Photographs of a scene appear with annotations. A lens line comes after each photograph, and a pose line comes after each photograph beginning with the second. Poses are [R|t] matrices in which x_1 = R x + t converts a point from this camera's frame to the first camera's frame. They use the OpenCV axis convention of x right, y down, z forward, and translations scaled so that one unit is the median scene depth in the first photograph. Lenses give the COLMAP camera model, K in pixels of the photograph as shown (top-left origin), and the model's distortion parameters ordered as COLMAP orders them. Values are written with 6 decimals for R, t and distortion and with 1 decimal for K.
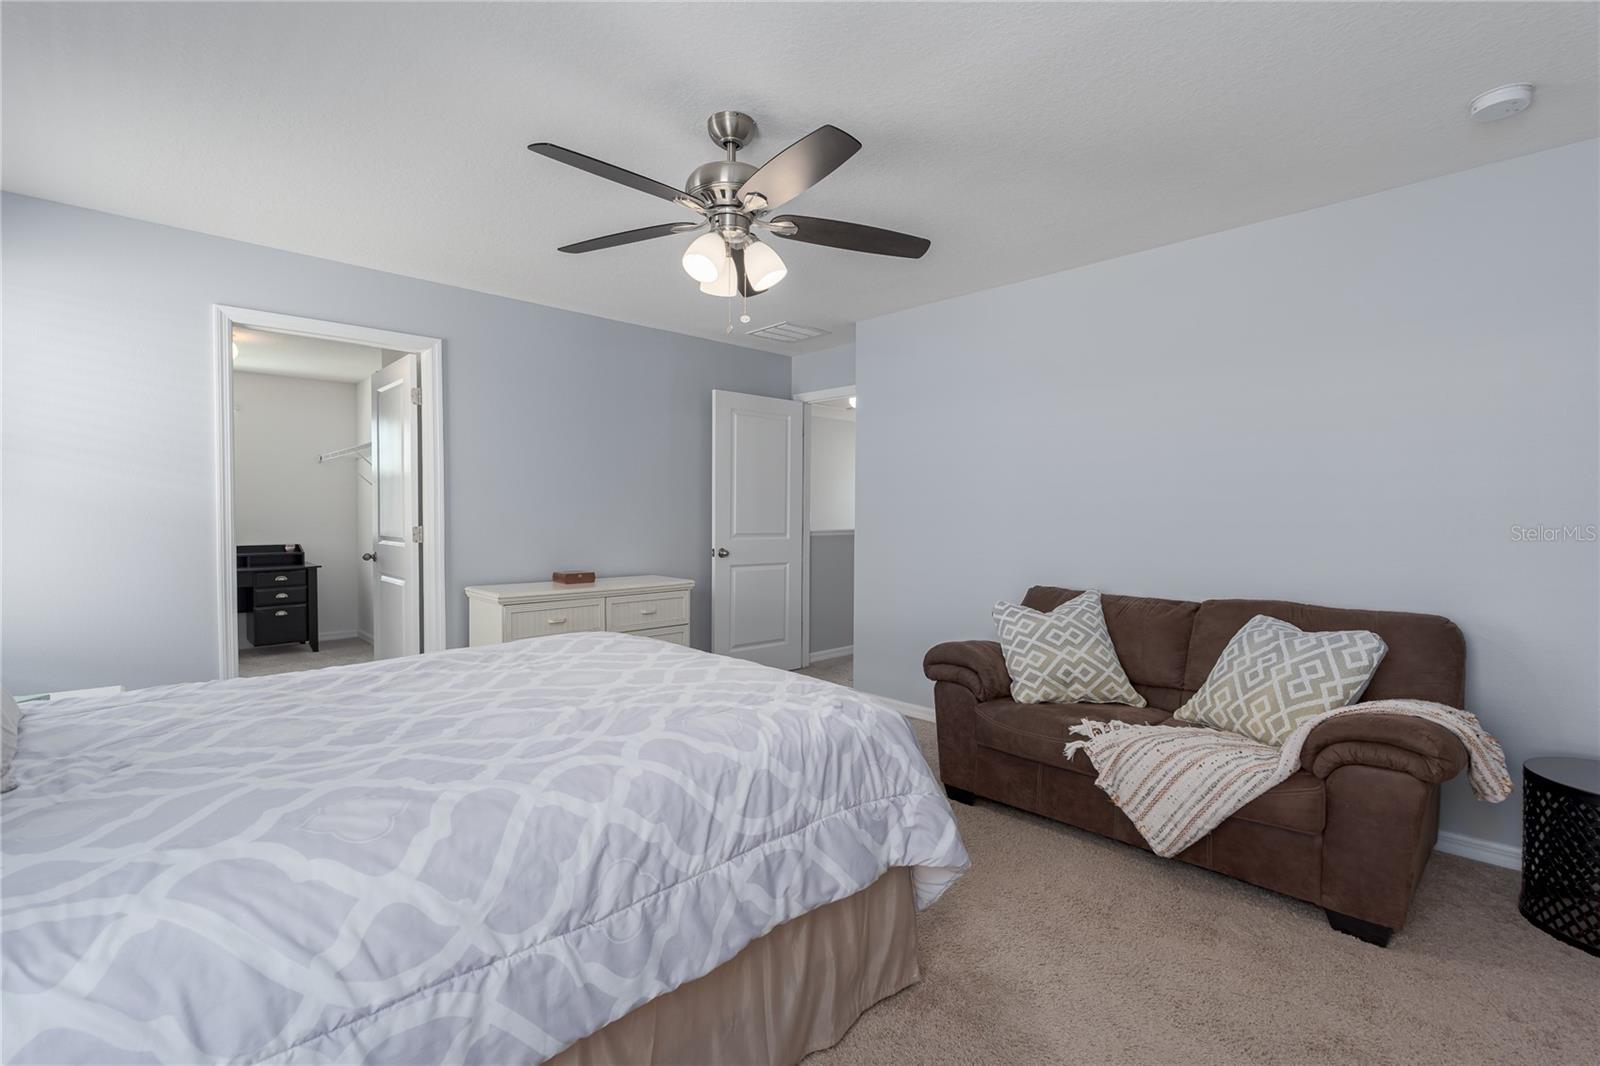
lens RADIAL K [[723.7, 0, 797.1], [0, 723.7, 537.9], [0, 0, 1]] dist [0.003826, 0.001018]
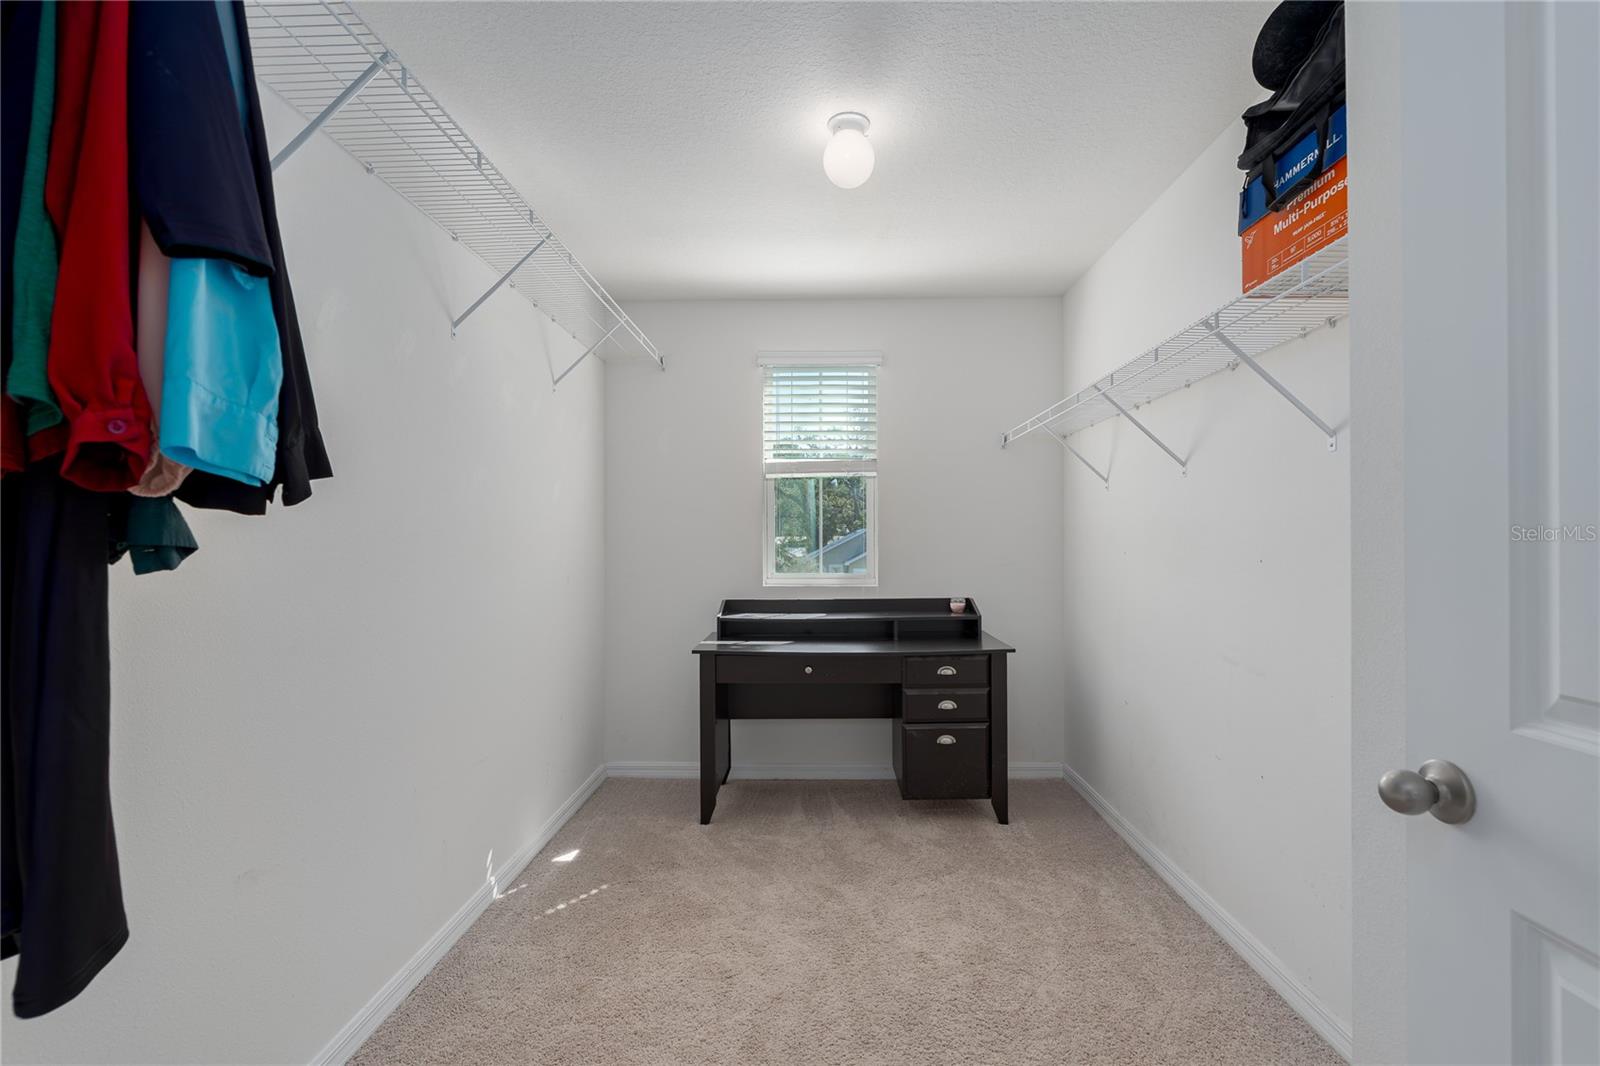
lens RADIAL K [[723.7, 0, 797.1], [0, 723.7, 537.9], [0, 0, 1]] dist [0.003826, 0.001018]
pose [[0.701282, -0.009616, -0.712819, -0.409444], [-0.013682, 0.999543, -0.026945, -0.021168], [0.712752, 0.028649, 0.700830, 0.549867]]
